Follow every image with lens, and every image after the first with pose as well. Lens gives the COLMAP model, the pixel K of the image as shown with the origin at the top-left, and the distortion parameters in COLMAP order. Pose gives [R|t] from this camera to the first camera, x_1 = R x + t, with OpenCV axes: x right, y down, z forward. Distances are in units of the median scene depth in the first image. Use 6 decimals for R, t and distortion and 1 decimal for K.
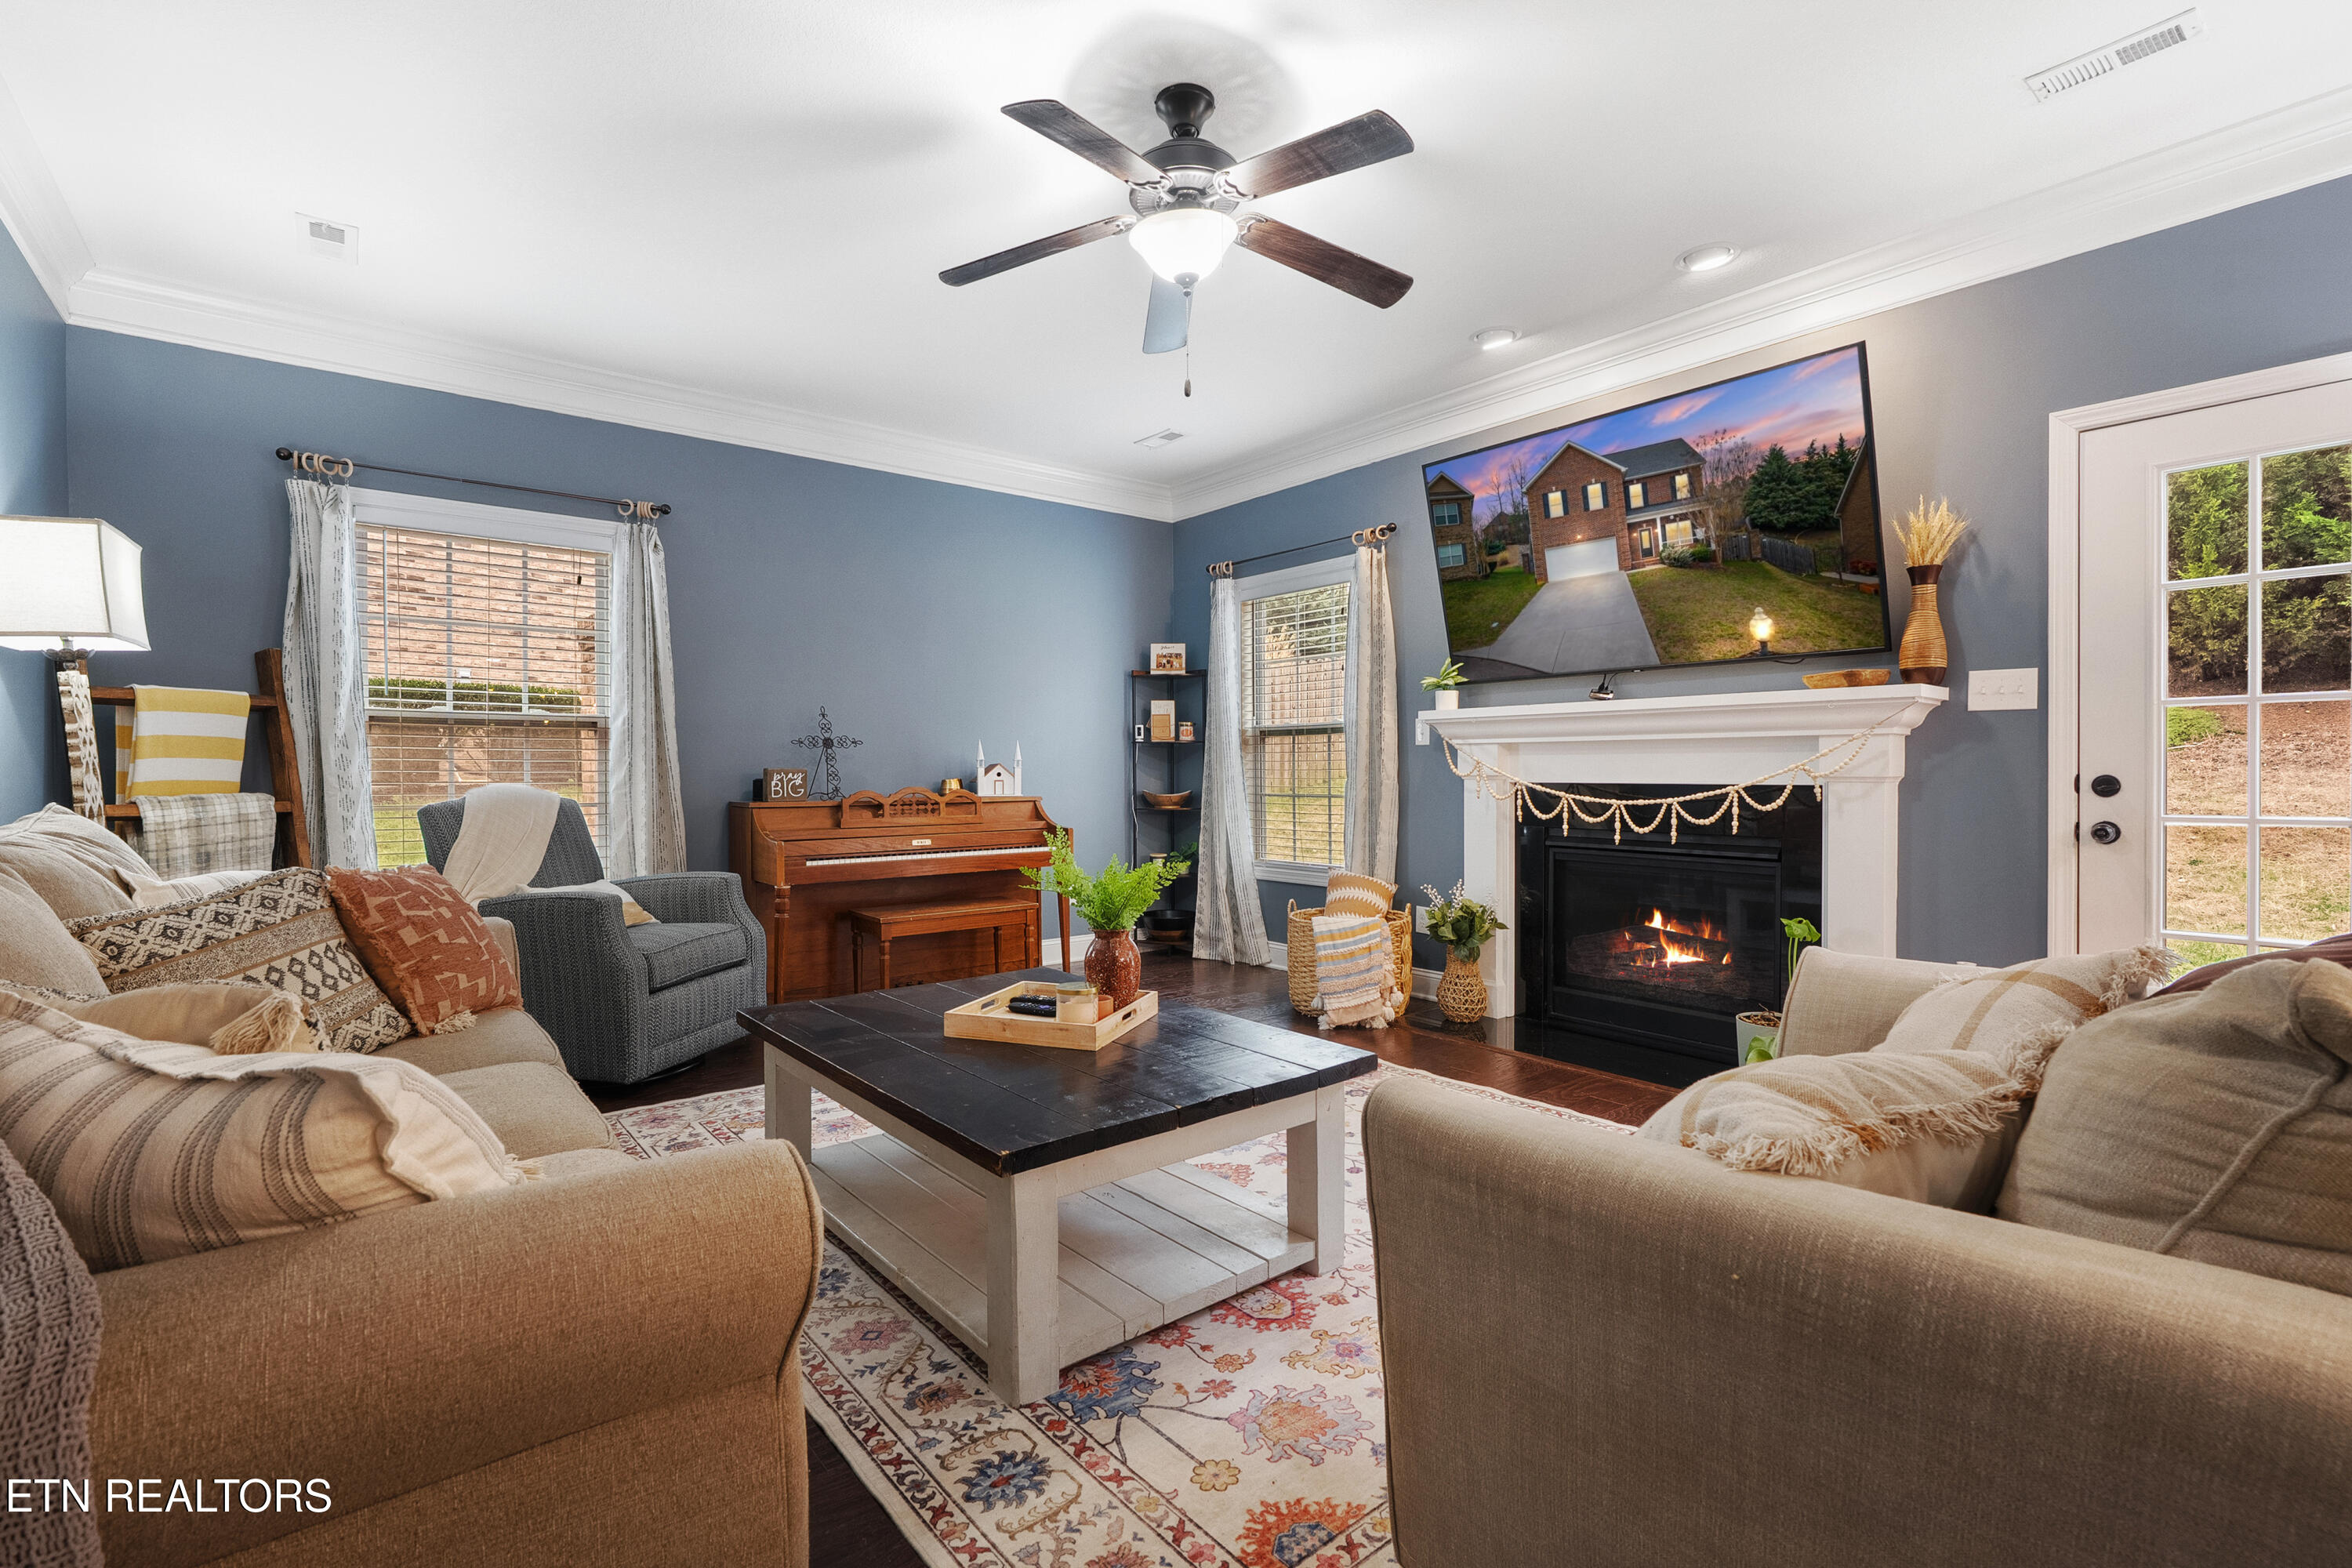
lens RADIAL K [[1068.4, 0, 1167.7], [0, 1068.4, 795.4], [0, 0, 1]] dist [-0.018265, 0.004574]
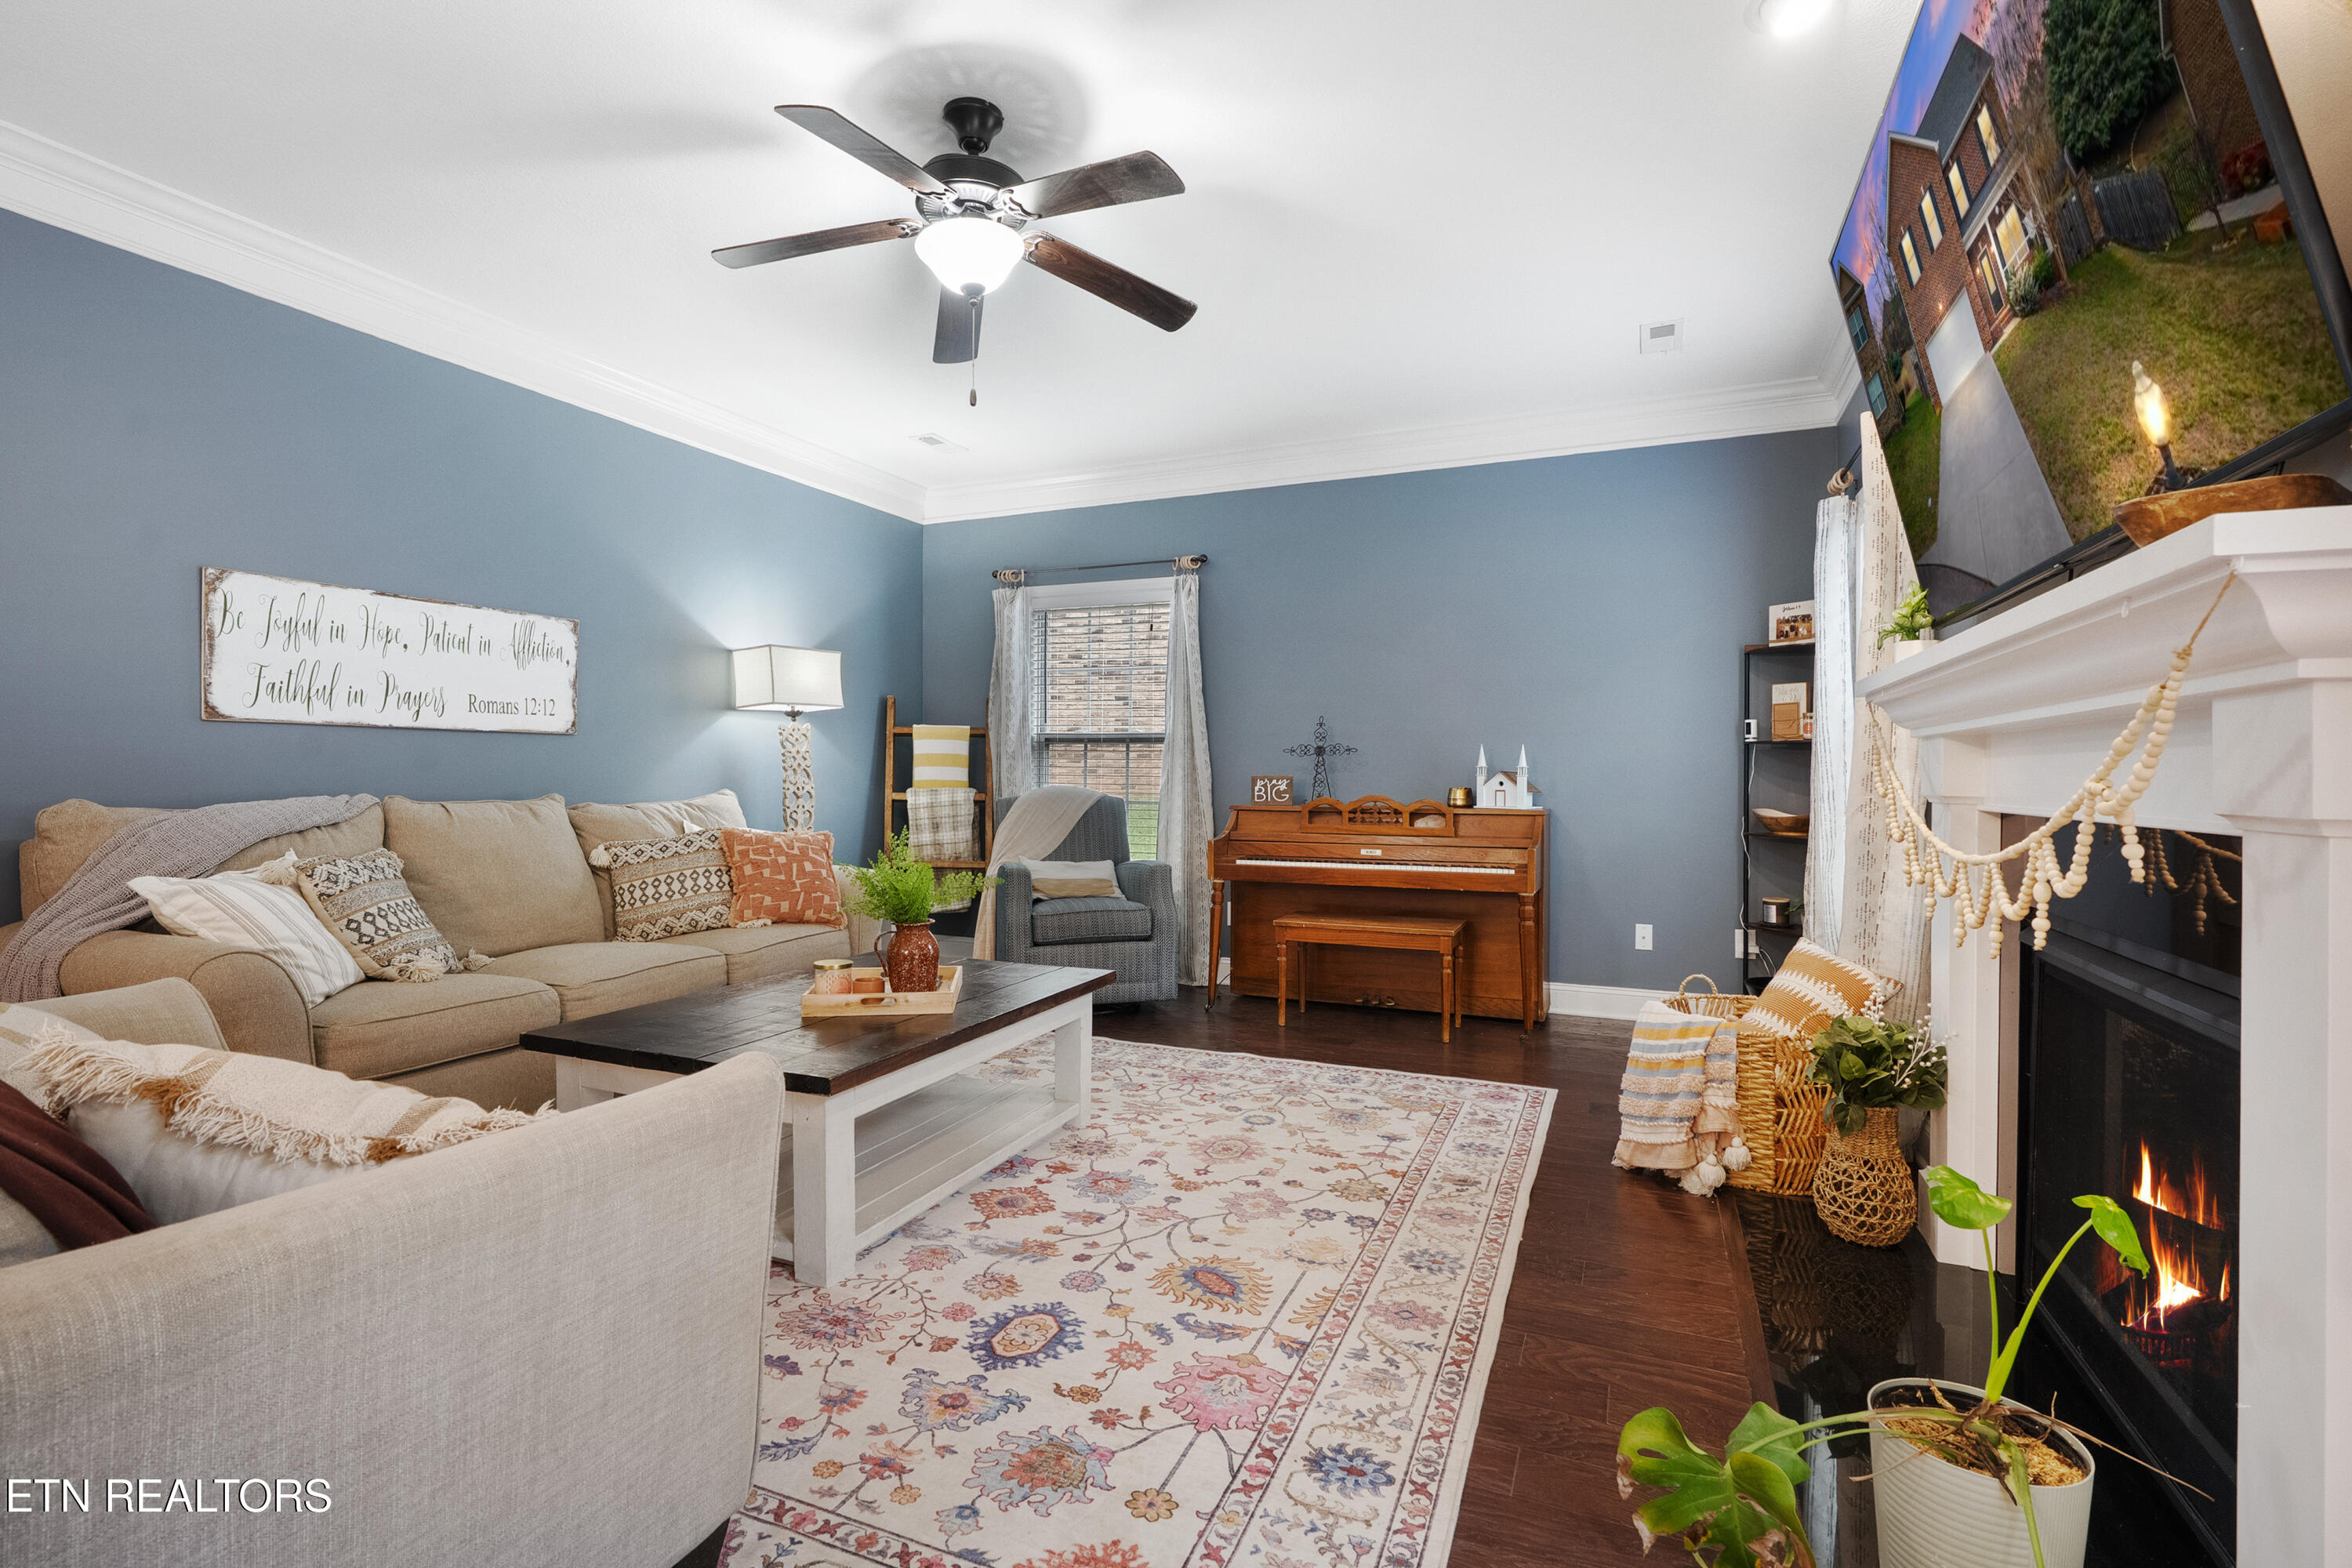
lens RADIAL K [[1068.4, 0, 1172.2], [0, 1068.4, 777.6], [0, 0, 1]] dist [-0.018265, 0.004574]
pose [[0.466090, 0.006094, -0.884716, 0.686937], [-0.028259, 0.999569, -0.008003, -0.013358], [0.884286, 0.028731, 0.466061, 0.490519]]
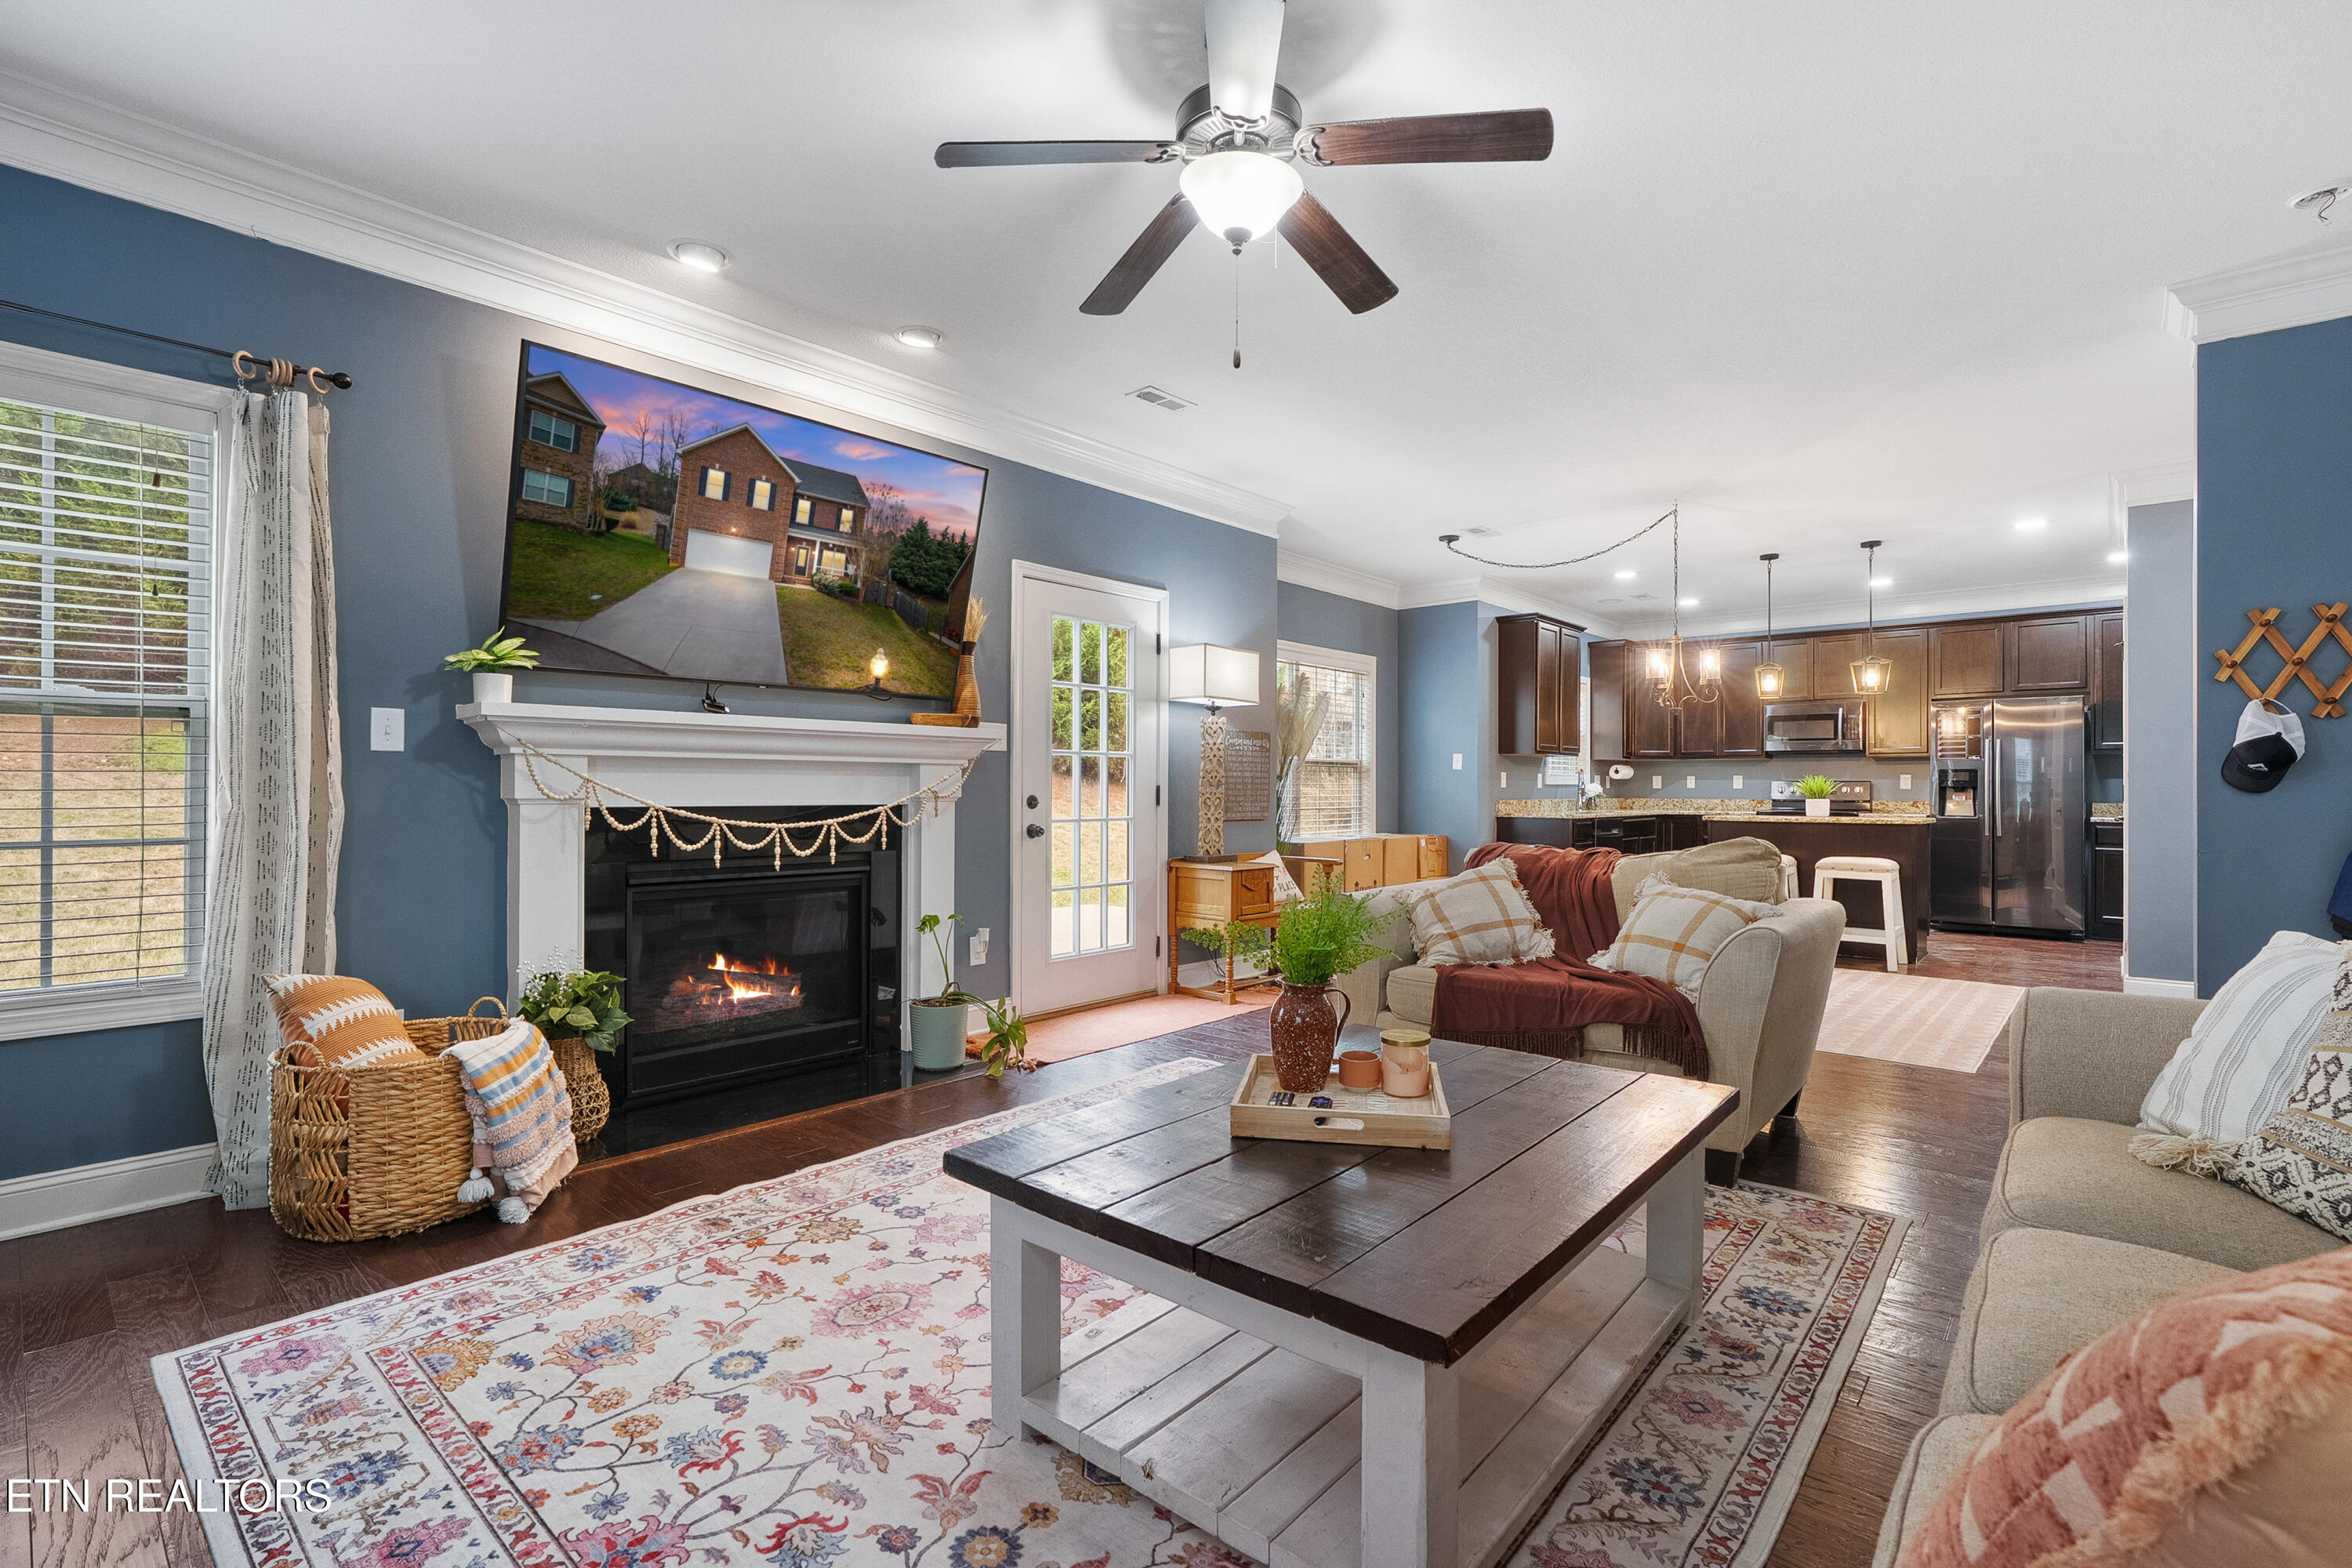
lens RADIAL K [[1068.4, 0, 1182.6], [0, 1068.4, 773.6], [0, 0, 1]] dist [-0.018265, 0.004574]
pose [[-0.179177, 0.017735, 0.983657, -0.582357], [0.023811, 0.999623, -0.013686, -0.018591], [-0.983529, 0.020970, -0.179532, 0.836094]]
